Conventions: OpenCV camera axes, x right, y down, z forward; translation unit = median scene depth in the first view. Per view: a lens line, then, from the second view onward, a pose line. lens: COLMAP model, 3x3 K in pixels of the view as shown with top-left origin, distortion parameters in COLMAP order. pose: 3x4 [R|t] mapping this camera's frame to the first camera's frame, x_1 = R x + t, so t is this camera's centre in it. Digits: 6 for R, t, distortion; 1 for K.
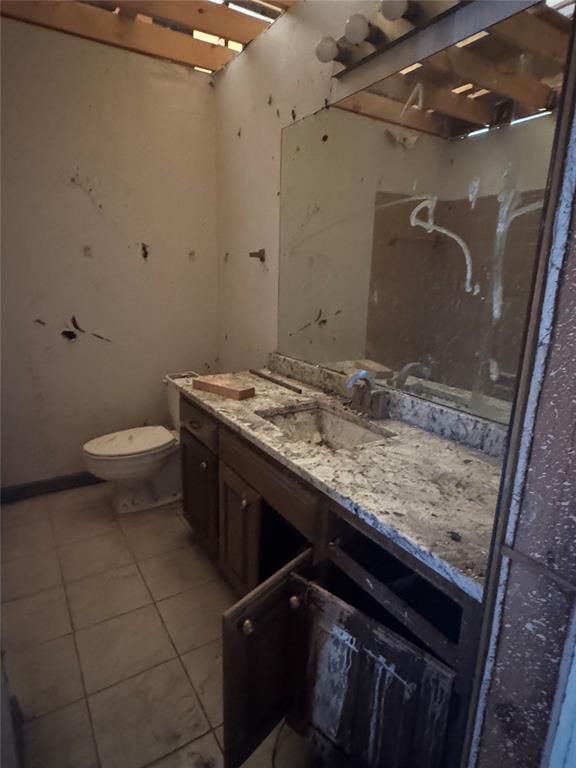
lens RADIAL K [[439.7, 0, 286.1], [0, 439.7, 383.0], [0, 0, 1]] dist [-0.003341, -0.000917]
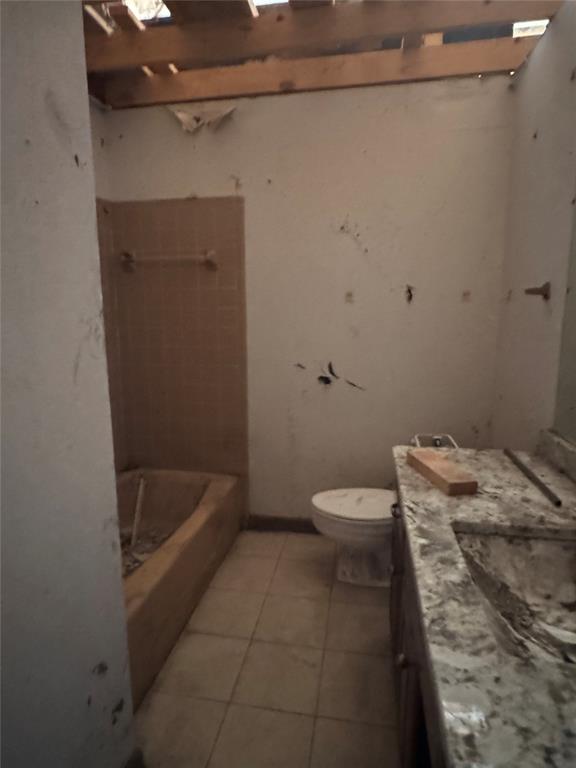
lens RADIAL K [[439.7, 0, 290.1], [0, 439.7, 384.7], [0, 0, 1]] dist [-0.003341, -0.000917]
pose [[0.746448, 0.083540, -0.660179, 0.148879], [-0.140924, 0.989432, -0.034136, -0.074267], [0.650350, 0.118516, 0.750332, 0.273379]]
